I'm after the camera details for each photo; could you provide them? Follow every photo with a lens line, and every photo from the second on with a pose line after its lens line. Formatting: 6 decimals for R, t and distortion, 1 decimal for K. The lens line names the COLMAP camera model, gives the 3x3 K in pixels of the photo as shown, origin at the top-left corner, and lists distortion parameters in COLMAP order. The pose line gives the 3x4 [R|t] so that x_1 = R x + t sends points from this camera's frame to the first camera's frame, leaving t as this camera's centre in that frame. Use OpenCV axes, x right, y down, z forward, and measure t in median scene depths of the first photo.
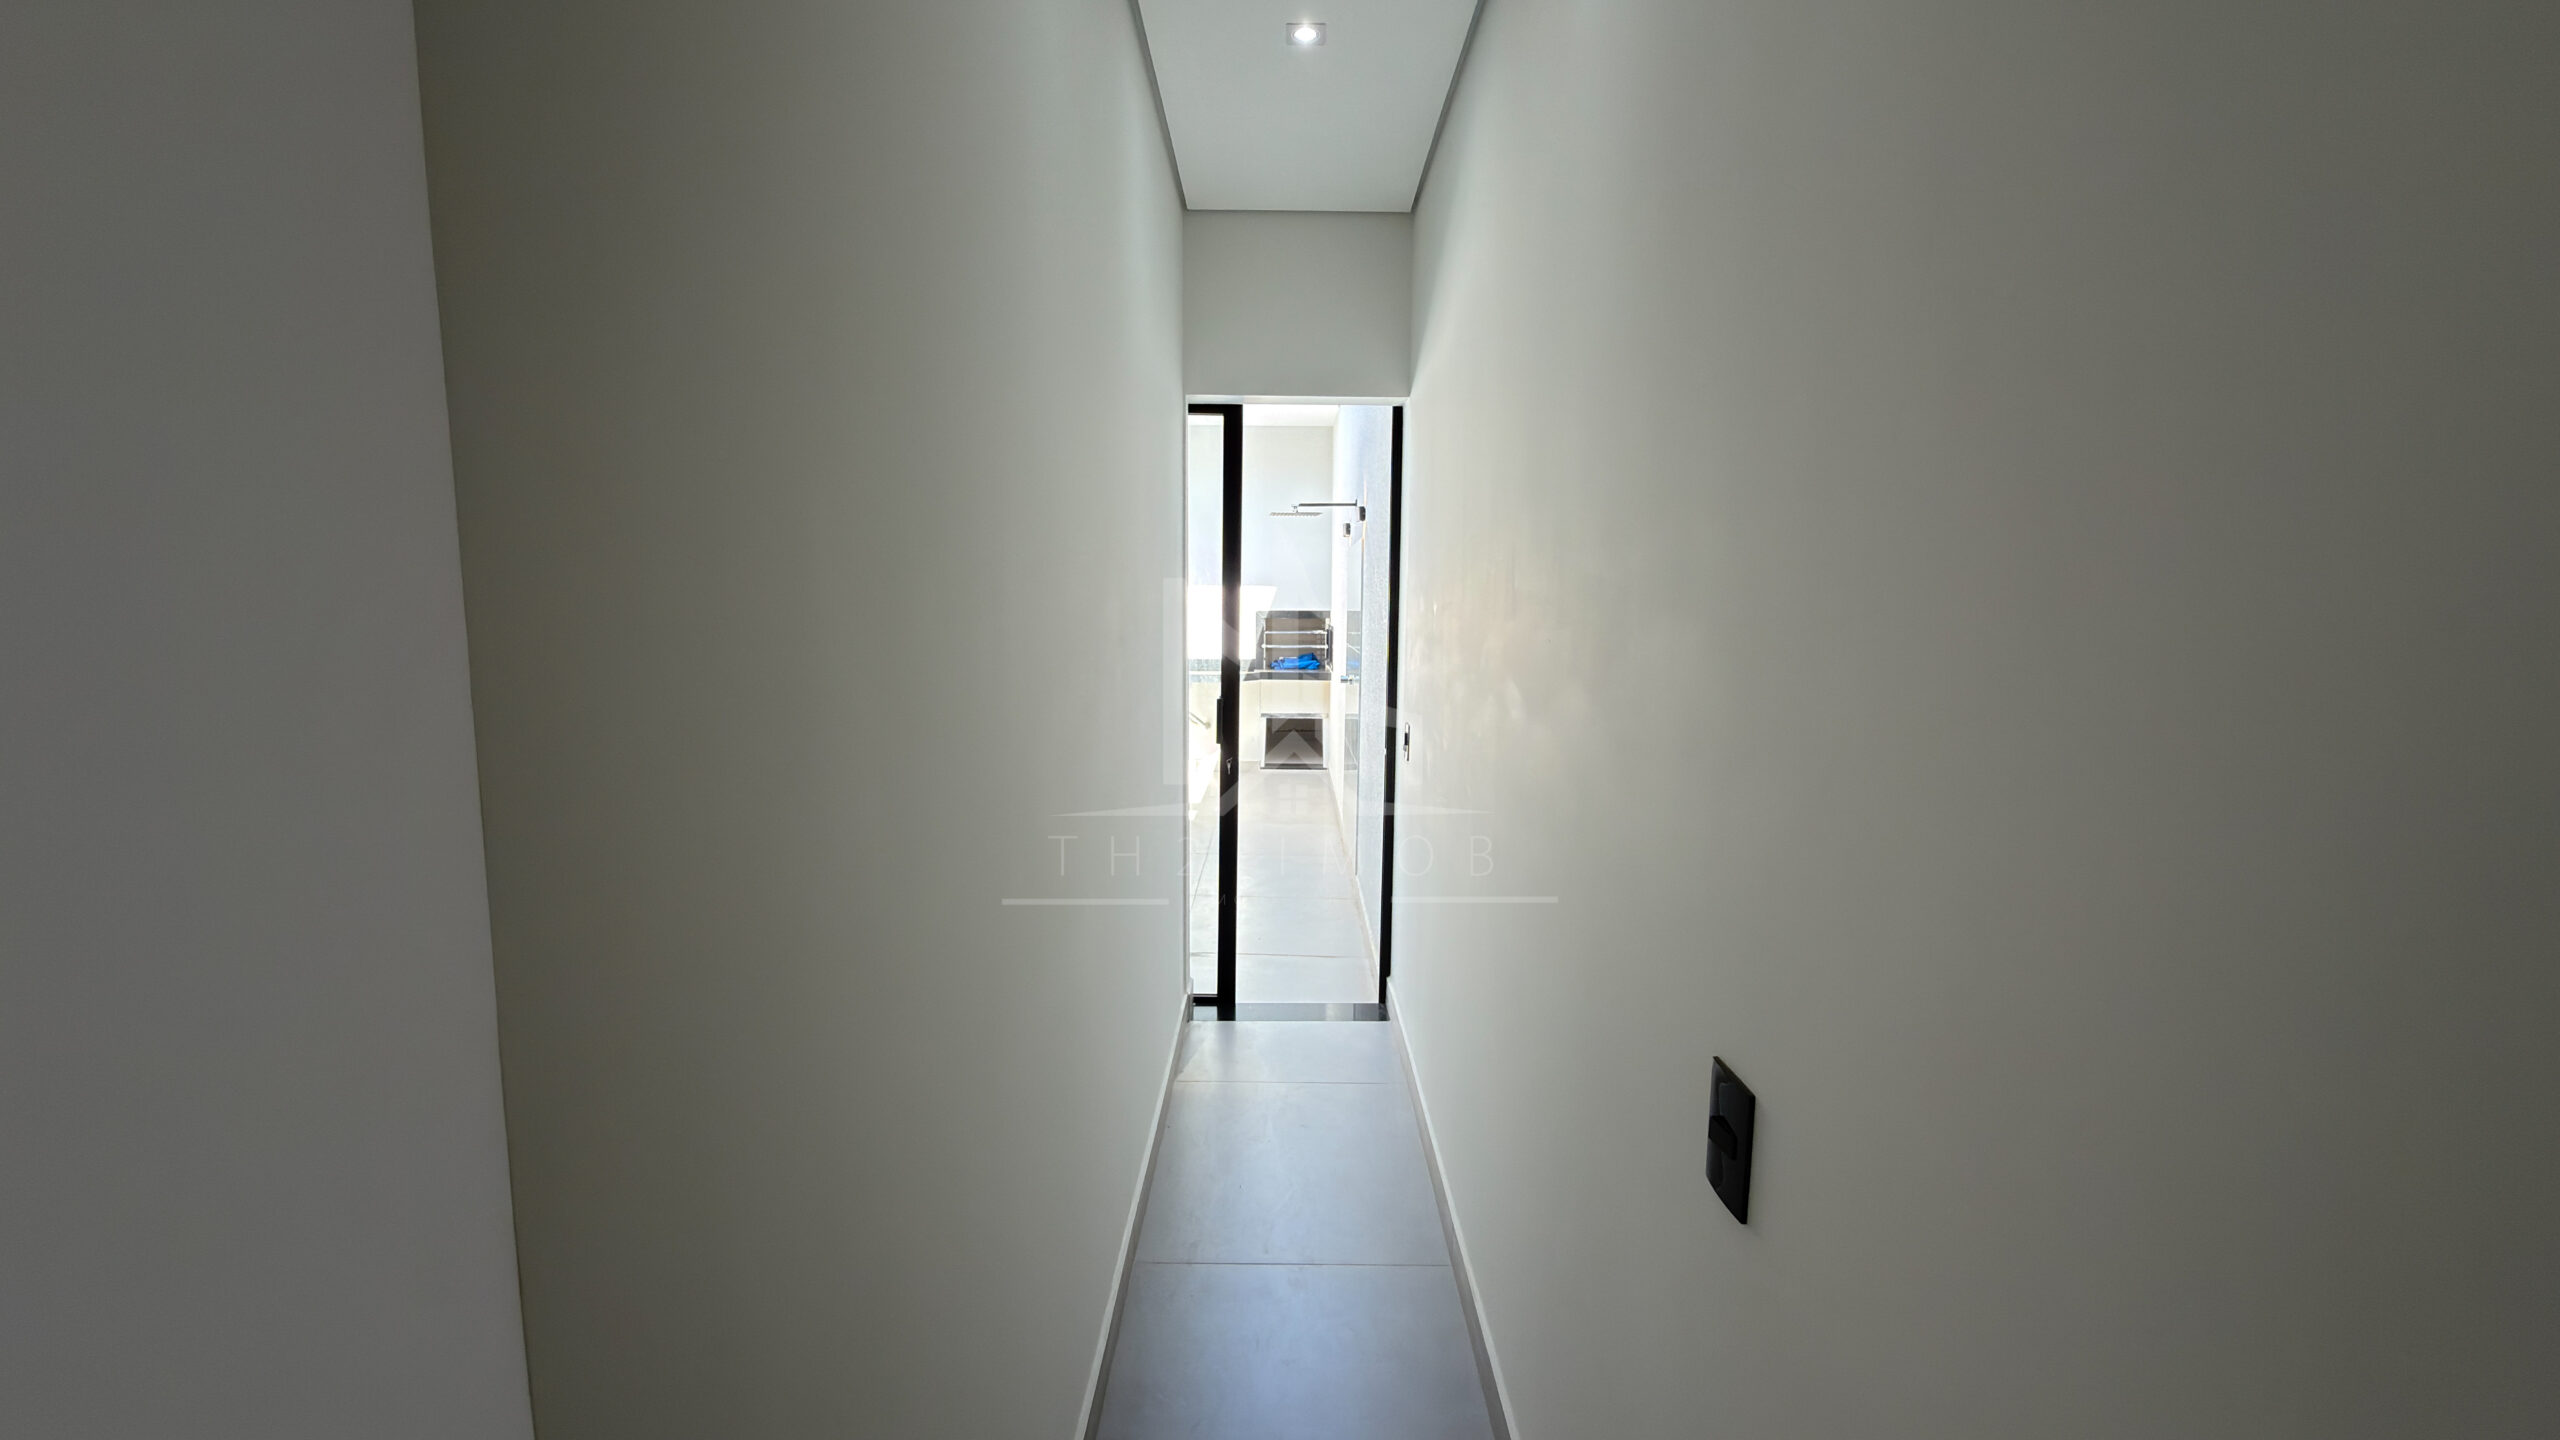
lens RADIAL K [[1022.3, 0, 1280.0], [0, 1022.3, 720.0], [0, 0, 1]] dist [-0.000002, -0.000060]
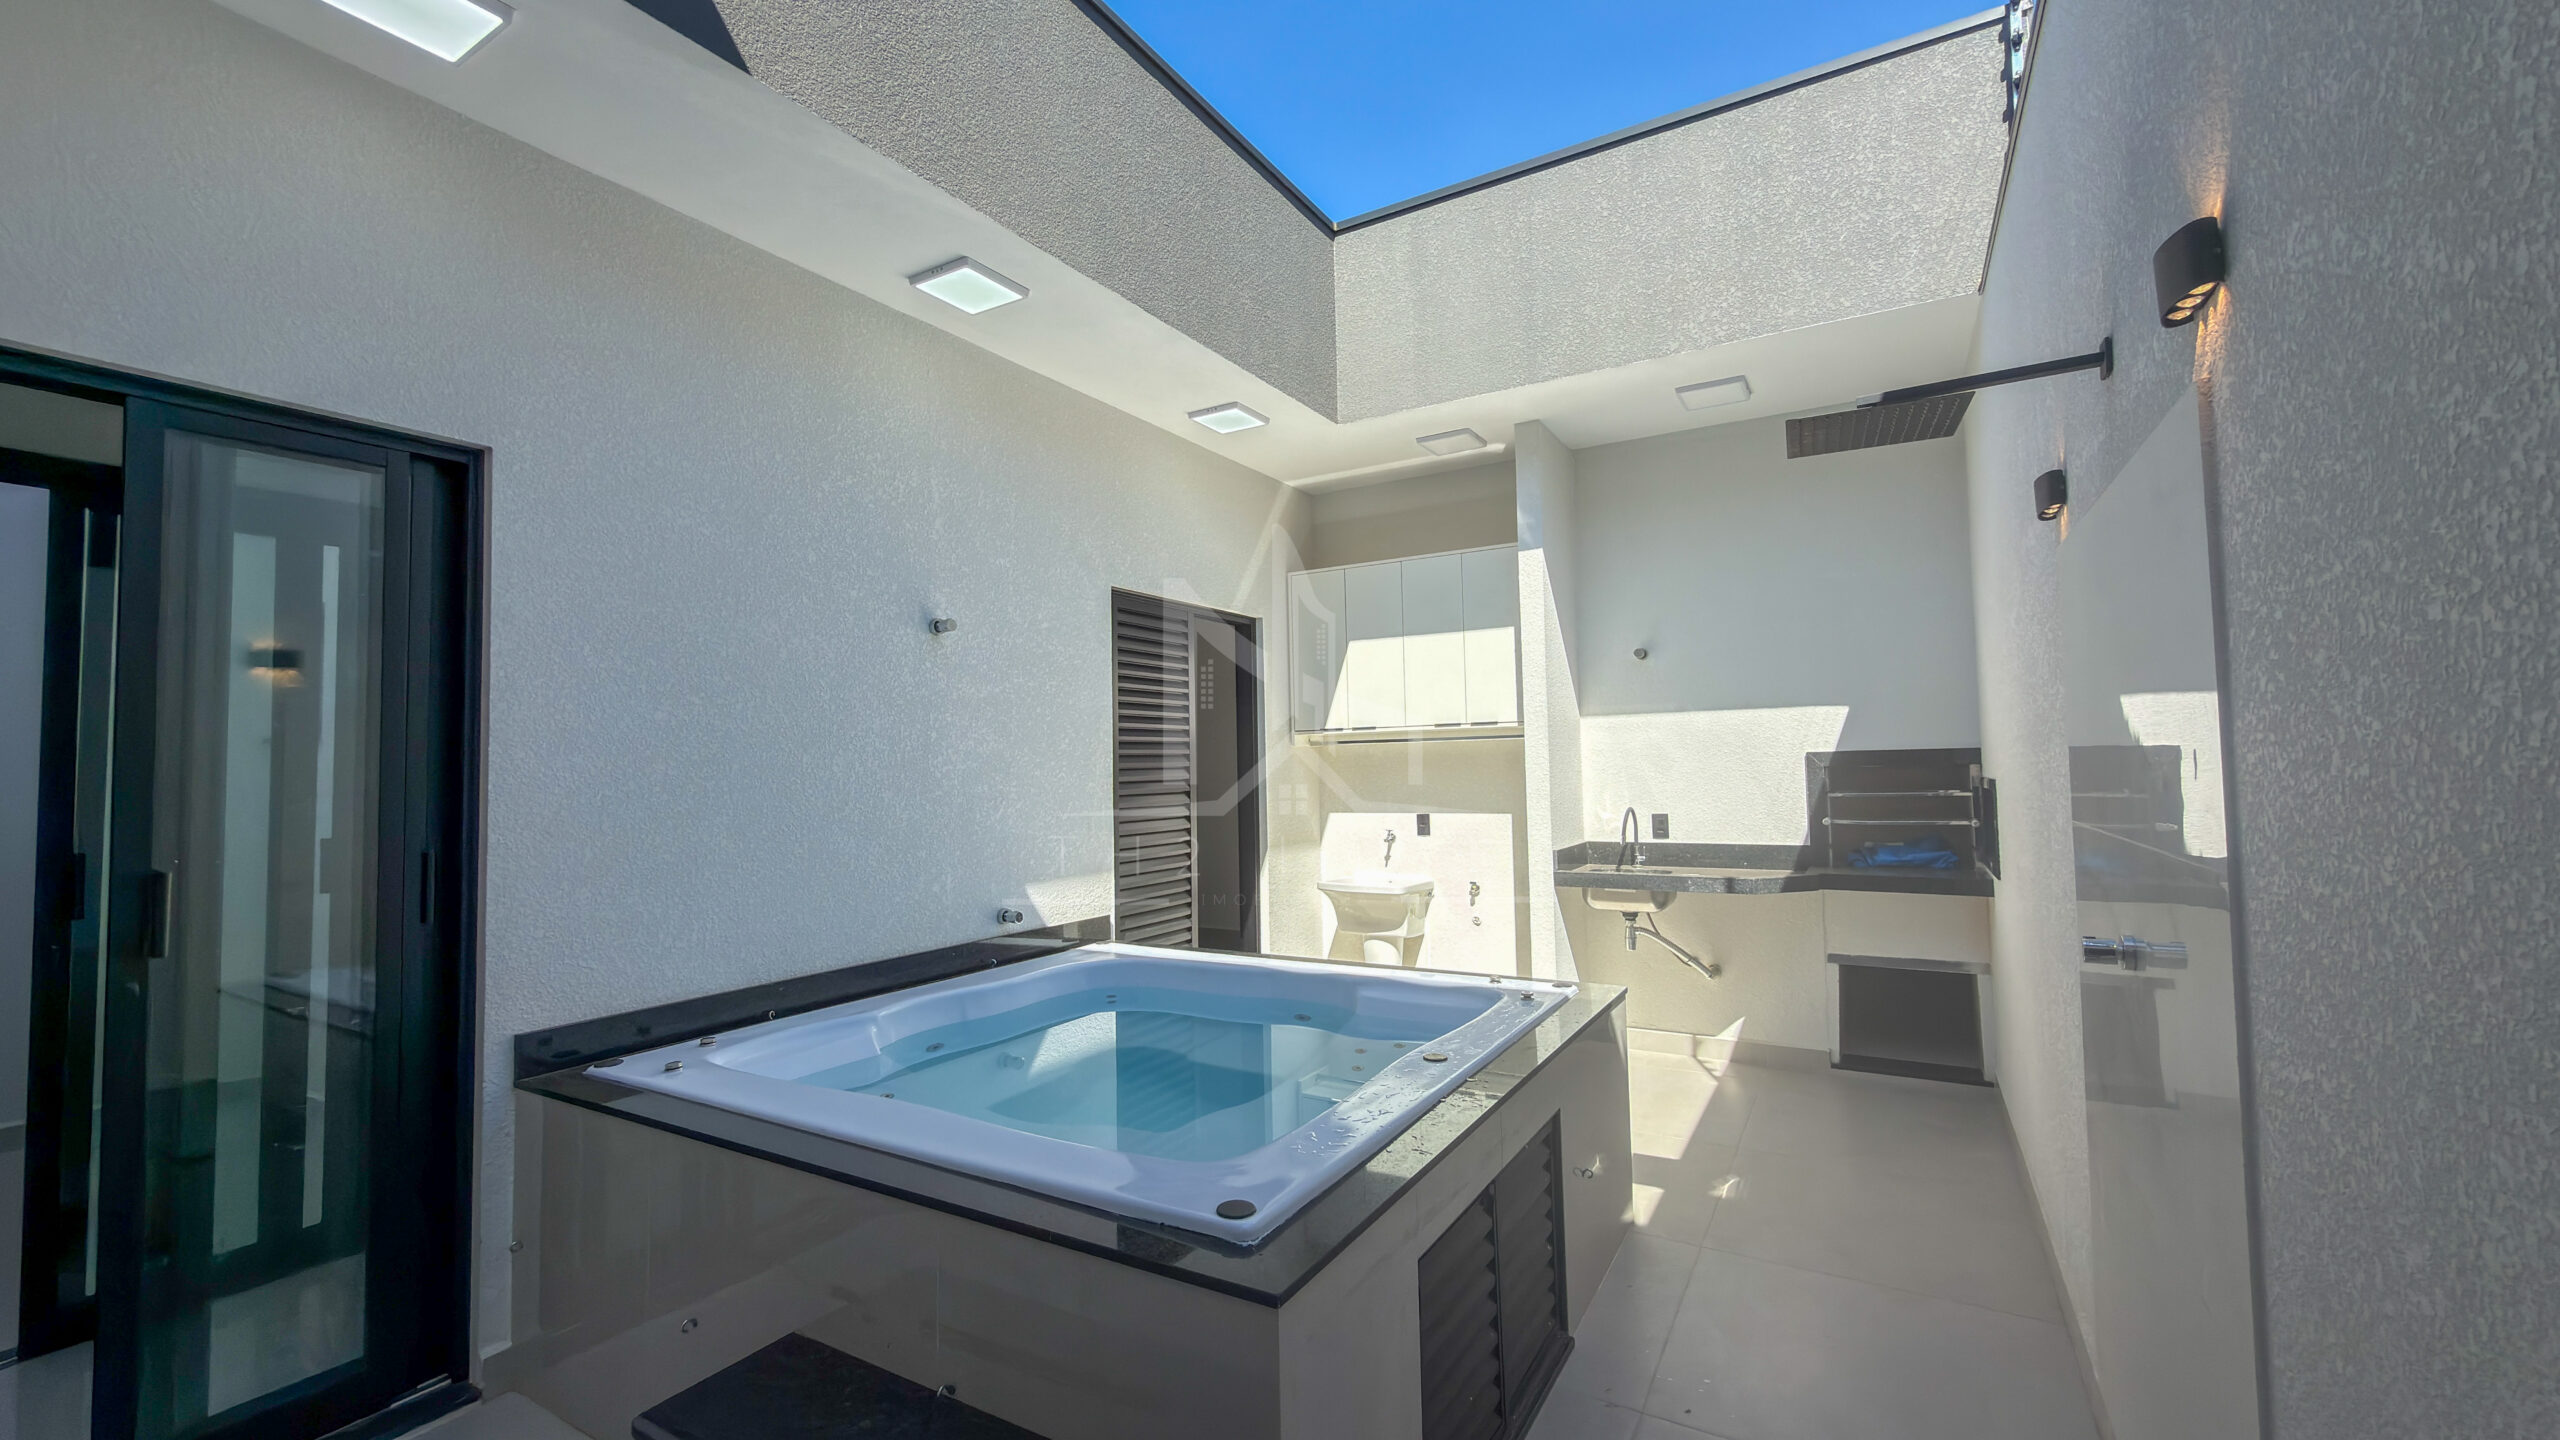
lens RADIAL K [[1022.3, 0, 1280.0], [0, 1022.3, 720.0], [0, 0, 1]] dist [-0.000002, -0.000060]
pose [[0.863952, -0.046563, -0.501417, 0.007241], [-0.034743, 0.987832, -0.151597, -0.036435], [0.502374, 0.148394, 0.851821, 0.437211]]
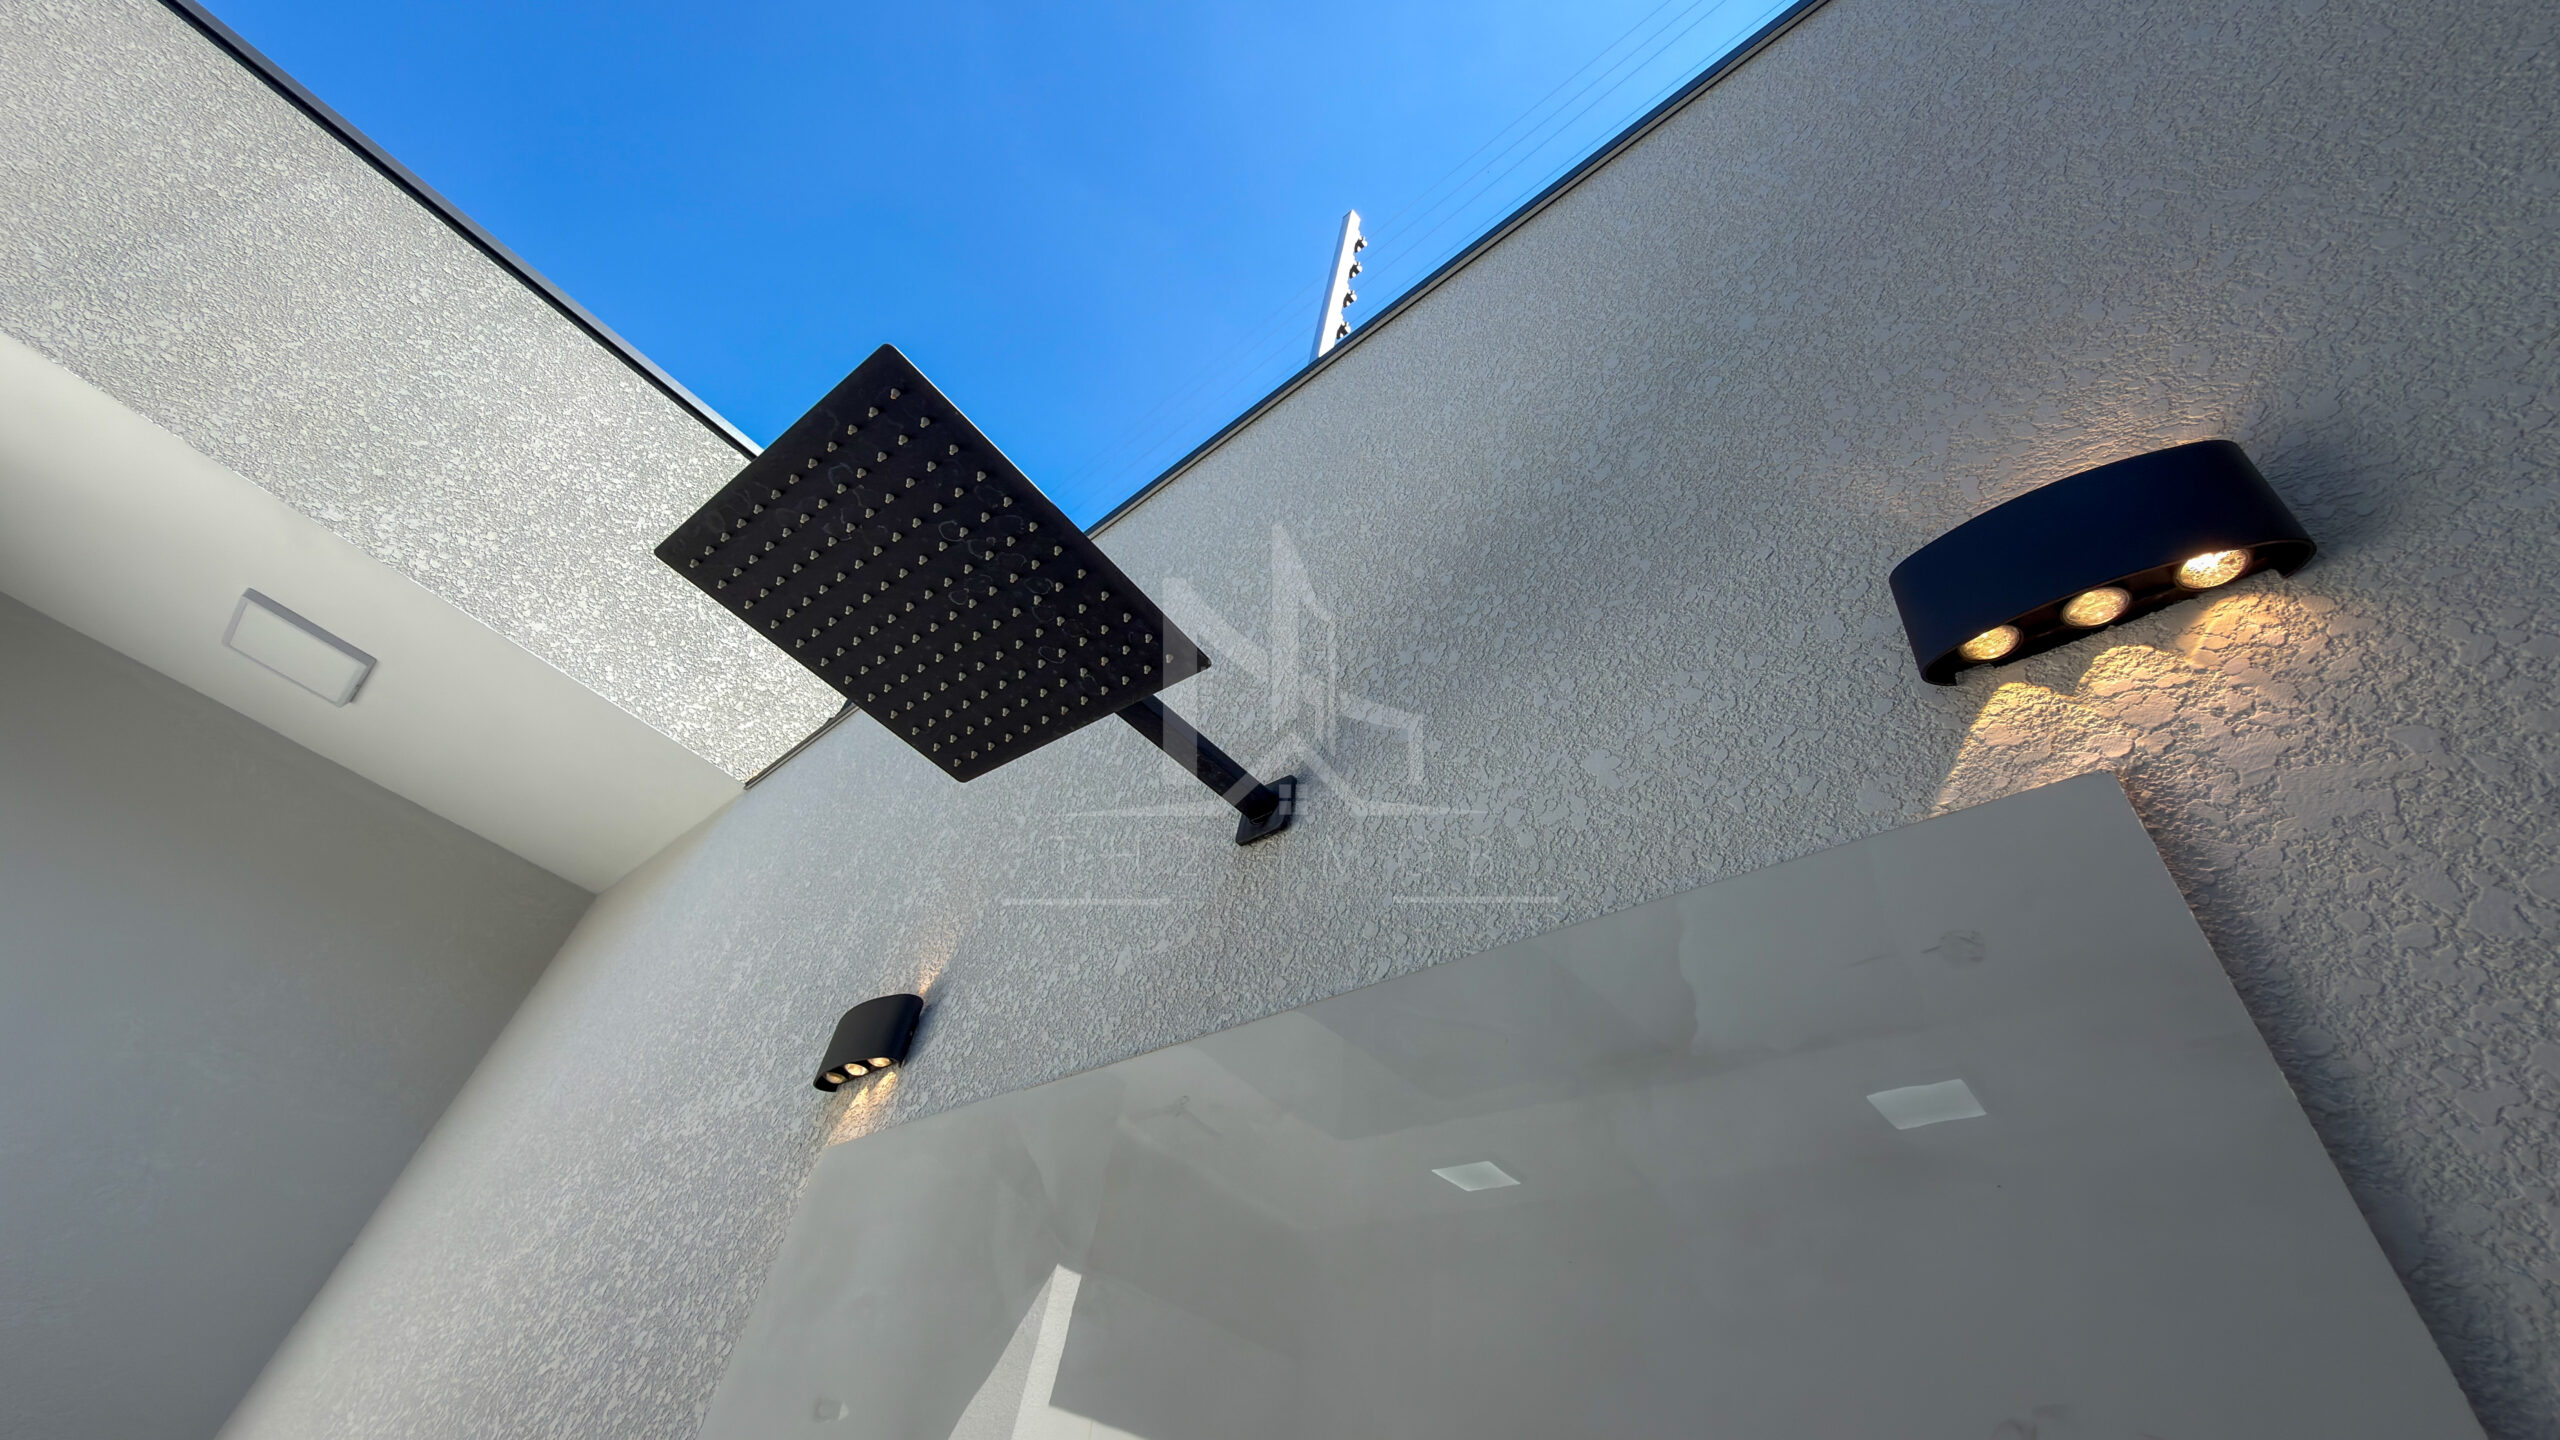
lens RADIAL K [[1016.5, 0, 1280.0], [0, 1016.5, 720.0], [0, 0, 1]] dist [0.001047, 0.000081]
pose [[0.642075, 0.582800, 0.498080, -0.008209], [-0.038877, 0.673607, -0.738067, -0.070201], [-0.765655, 0.454531, 0.455164, 0.623370]]
